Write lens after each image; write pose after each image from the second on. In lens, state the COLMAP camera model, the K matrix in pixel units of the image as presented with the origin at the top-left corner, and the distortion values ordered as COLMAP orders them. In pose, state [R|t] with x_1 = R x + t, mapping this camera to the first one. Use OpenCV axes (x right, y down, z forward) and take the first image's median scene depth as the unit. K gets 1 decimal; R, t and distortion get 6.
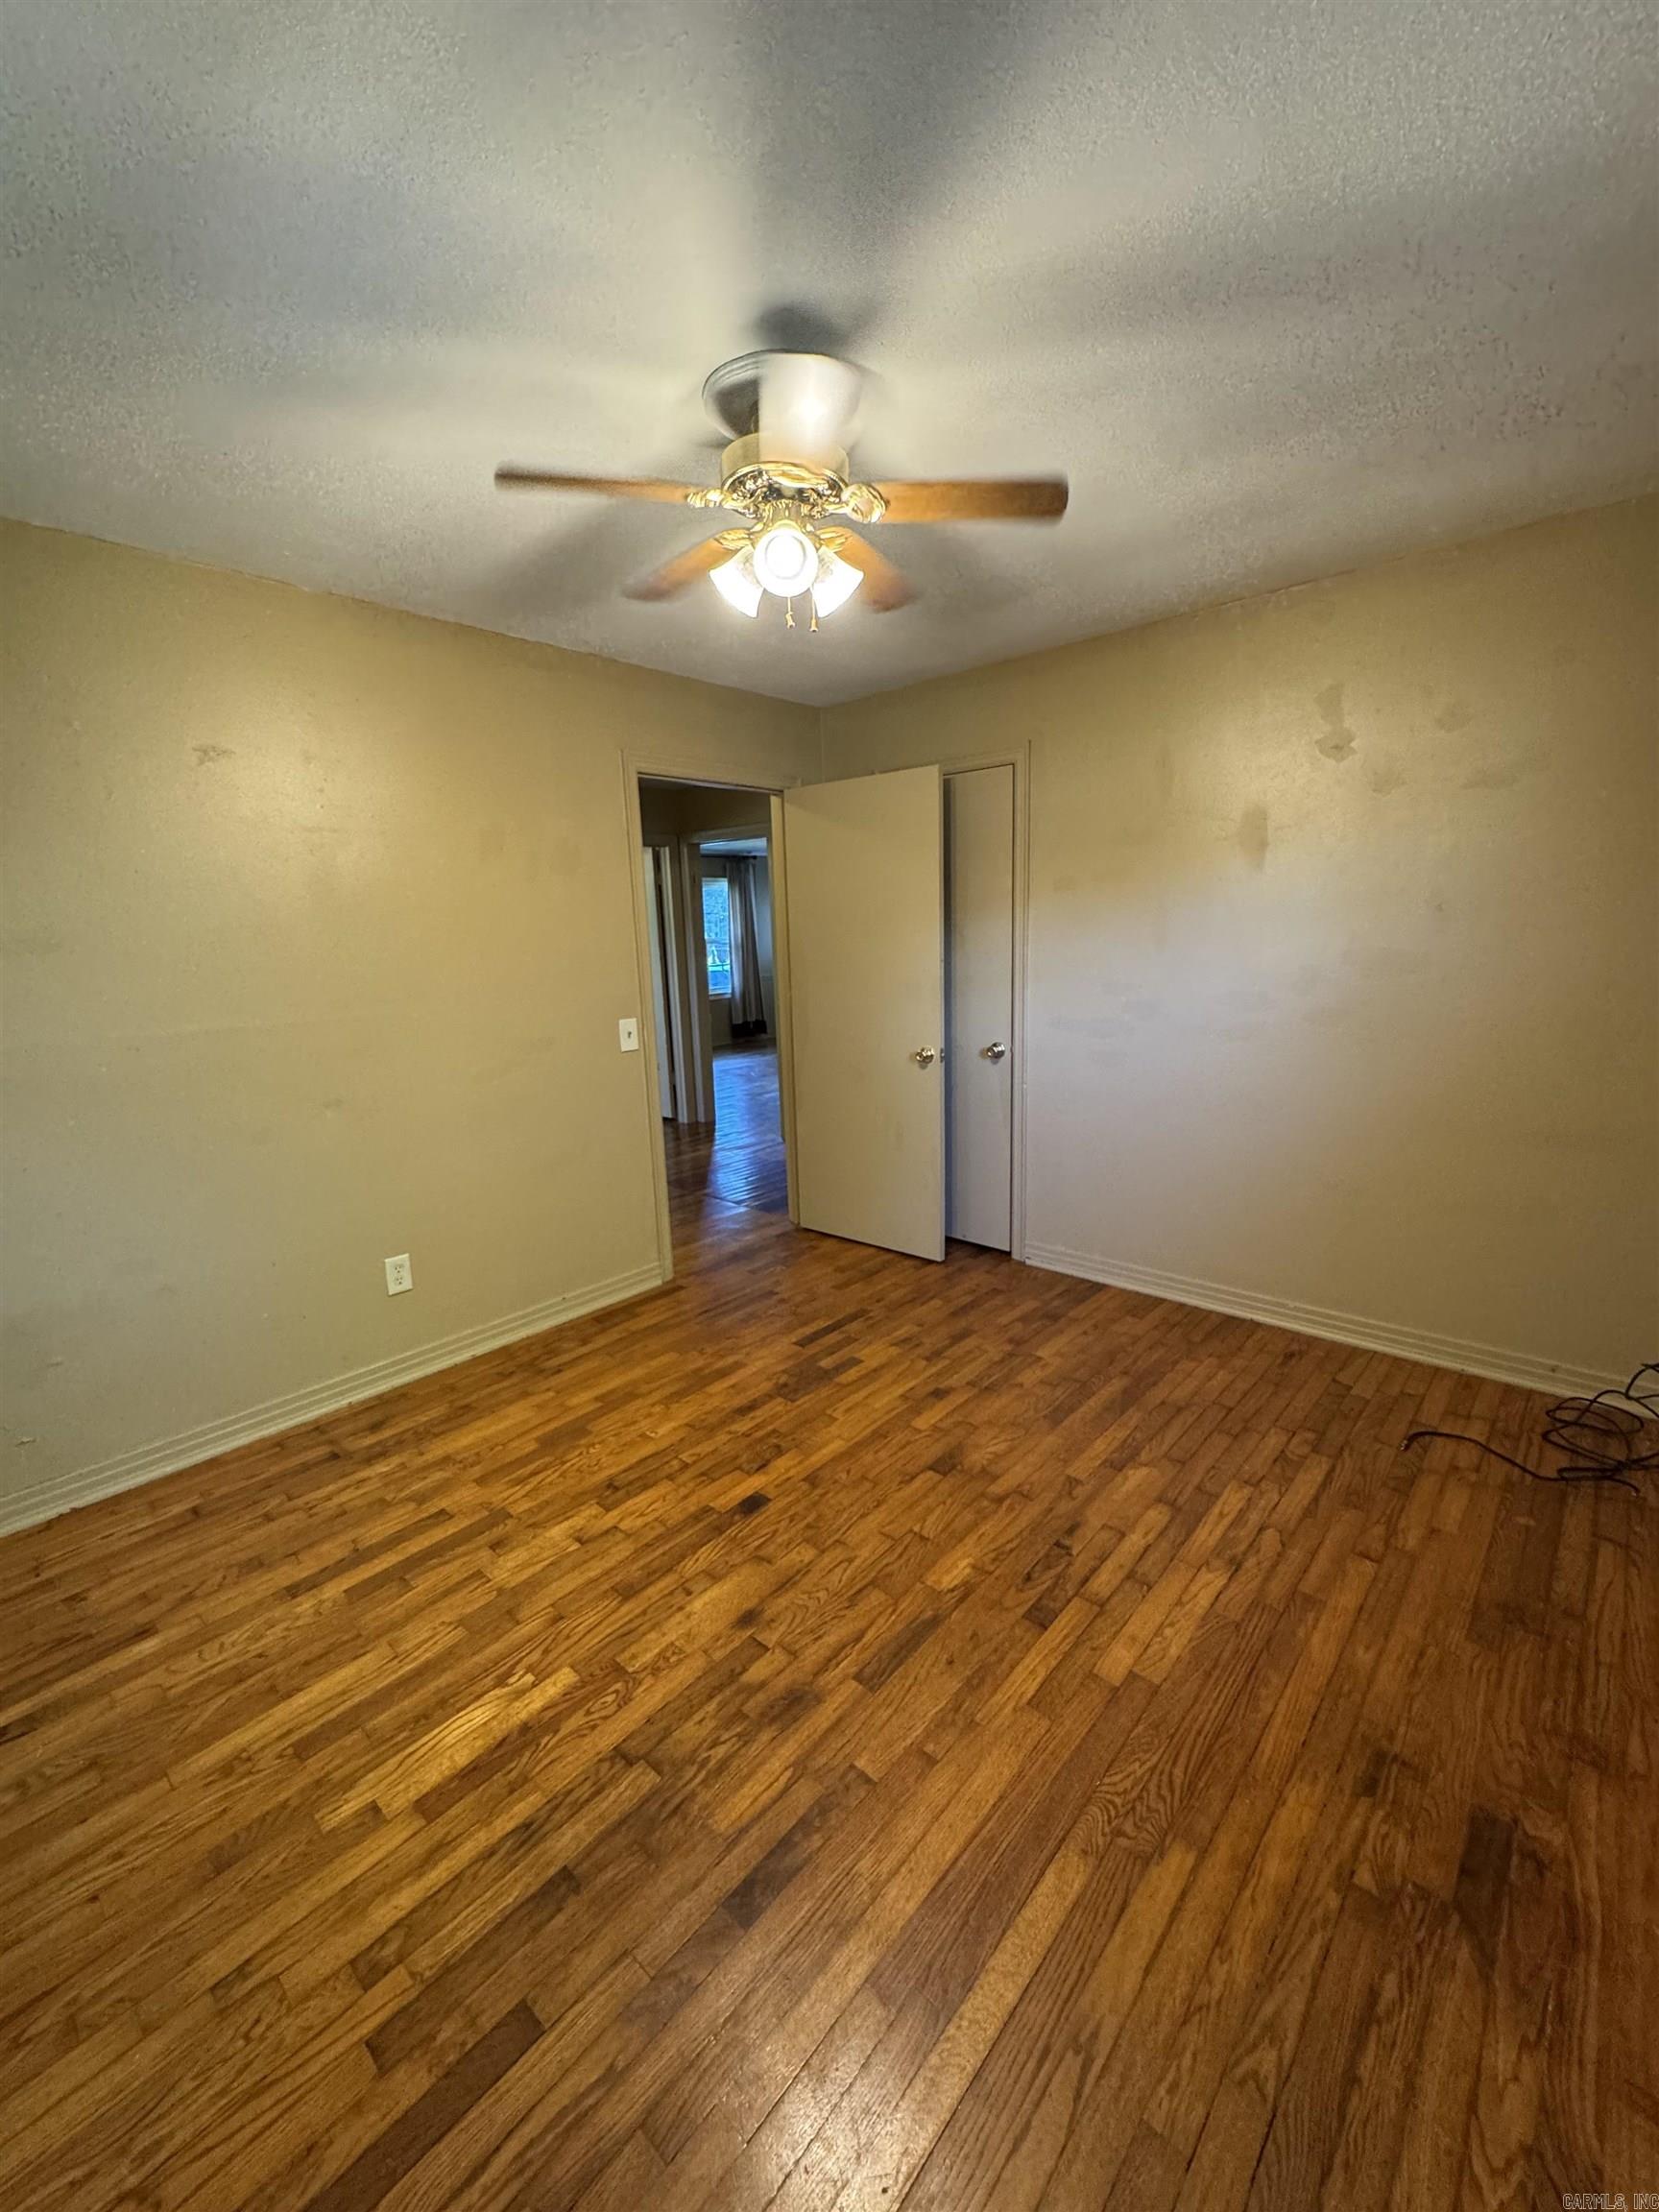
lens RADIAL K [[884.4, 0, 832.7], [0, 884.4, 1103.3], [0, 0, 1]] dist [-0.004017, 0.000733]
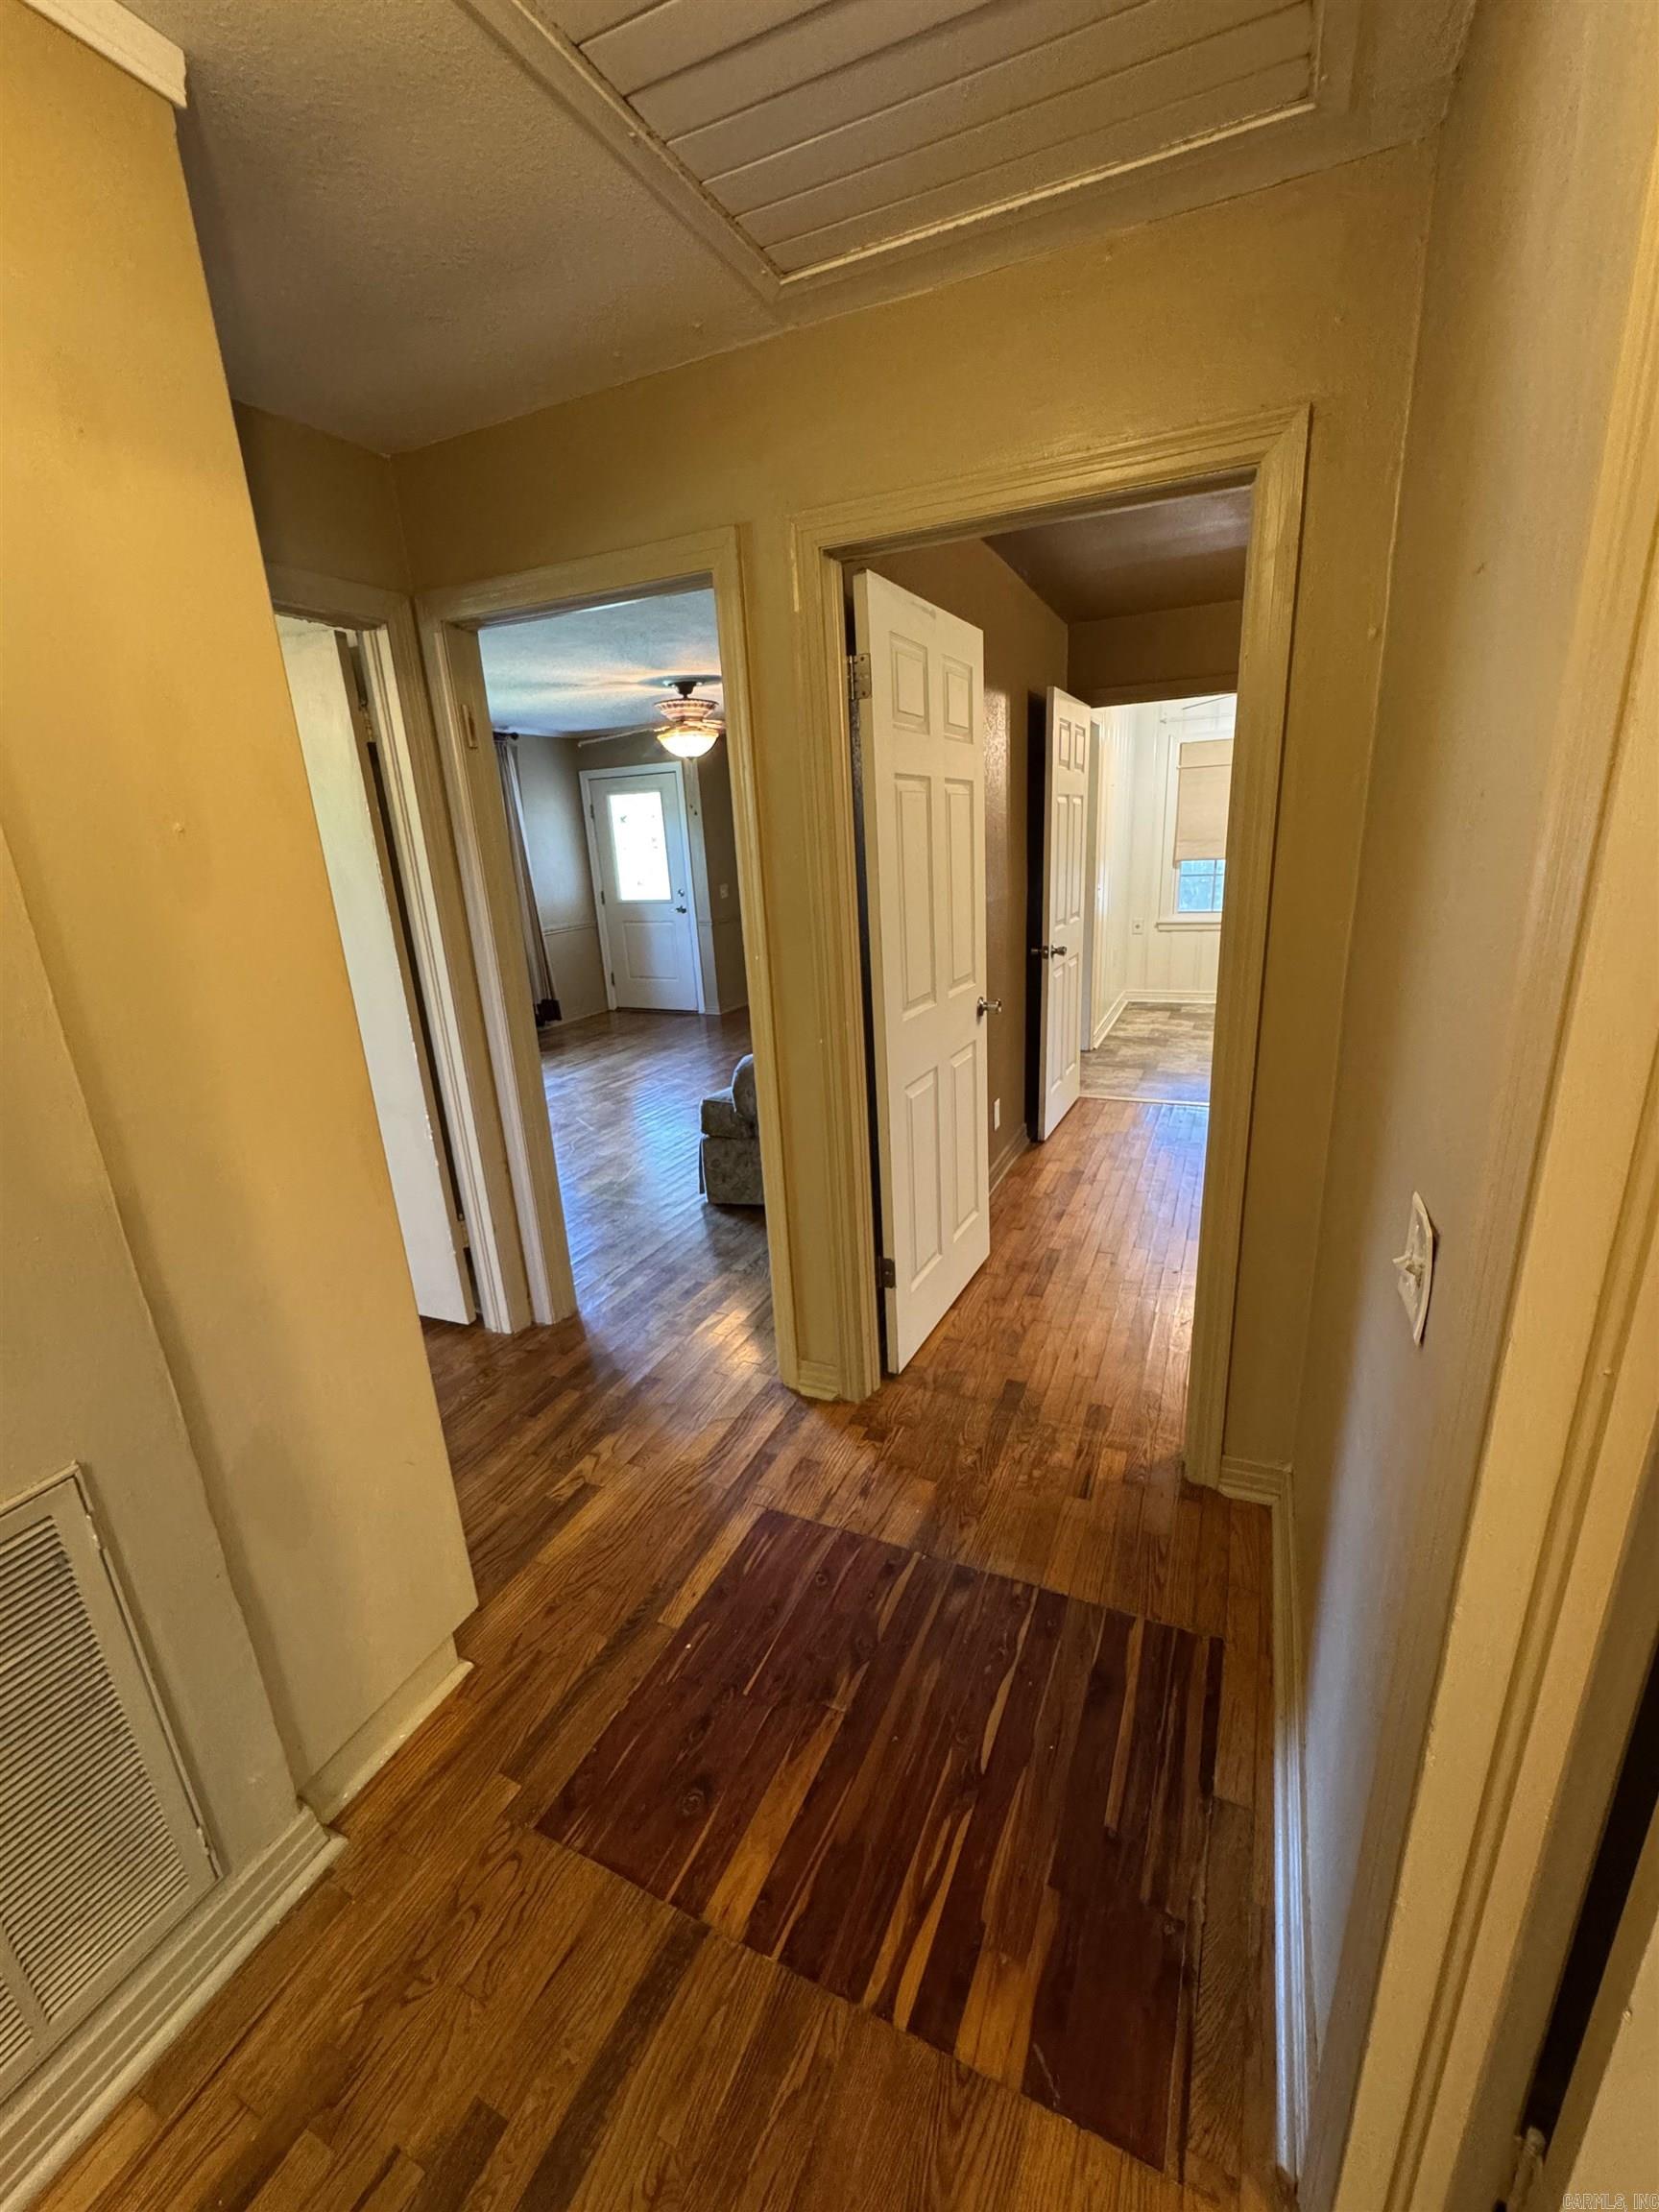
lens RADIAL K [[884.4, 0, 832.7], [0, 884.4, 1103.3], [0, 0, 1]] dist [-0.004017, 0.000733]
pose [[0.954722, -0.085834, 0.284848, -0.091971], [0.065509, 0.994628, 0.080147, -0.075142], [-0.290197, -0.057858, 0.955216, 0.407888]]
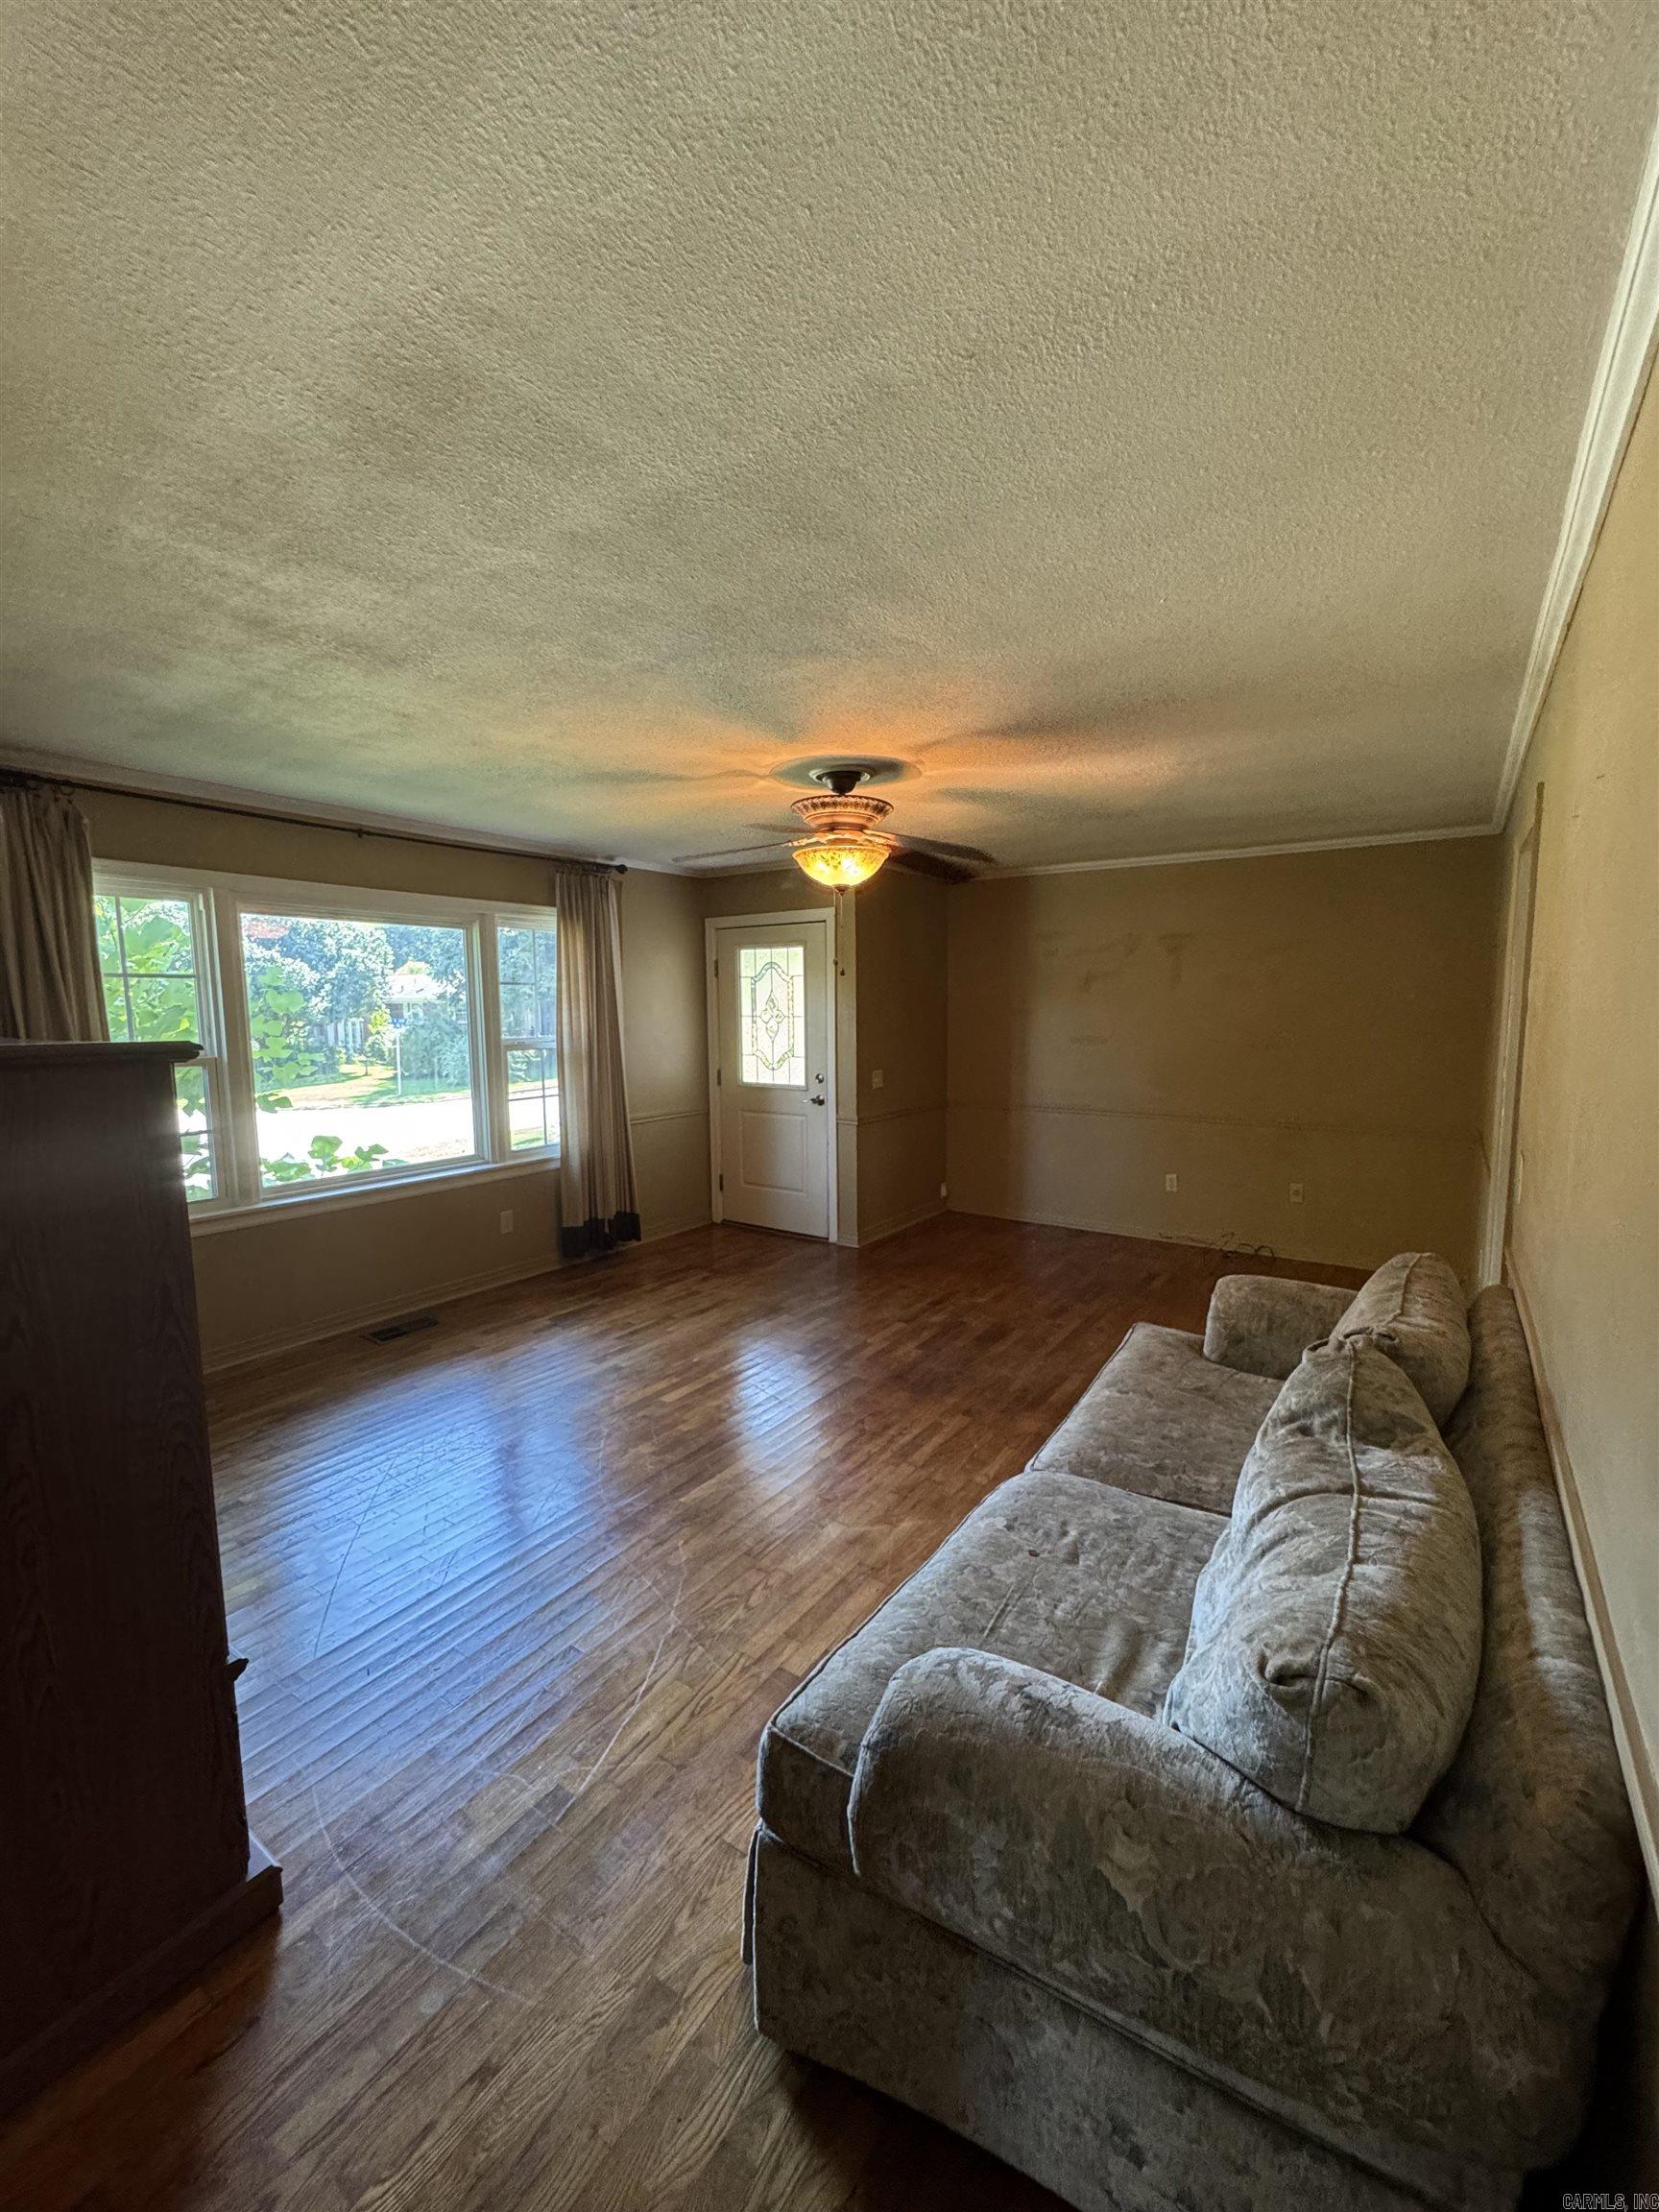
lens RADIAL K [[884.4, 0, 832.7], [0, 884.4, 1103.3], [0, 0, 1]] dist [-0.004017, 0.000733]
pose [[0.990726, 0.027620, 0.133039, -0.046969], [-0.013740, 0.994468, -0.104141, -0.132980], [-0.135179, 0.101347, 0.985624, 0.648149]]
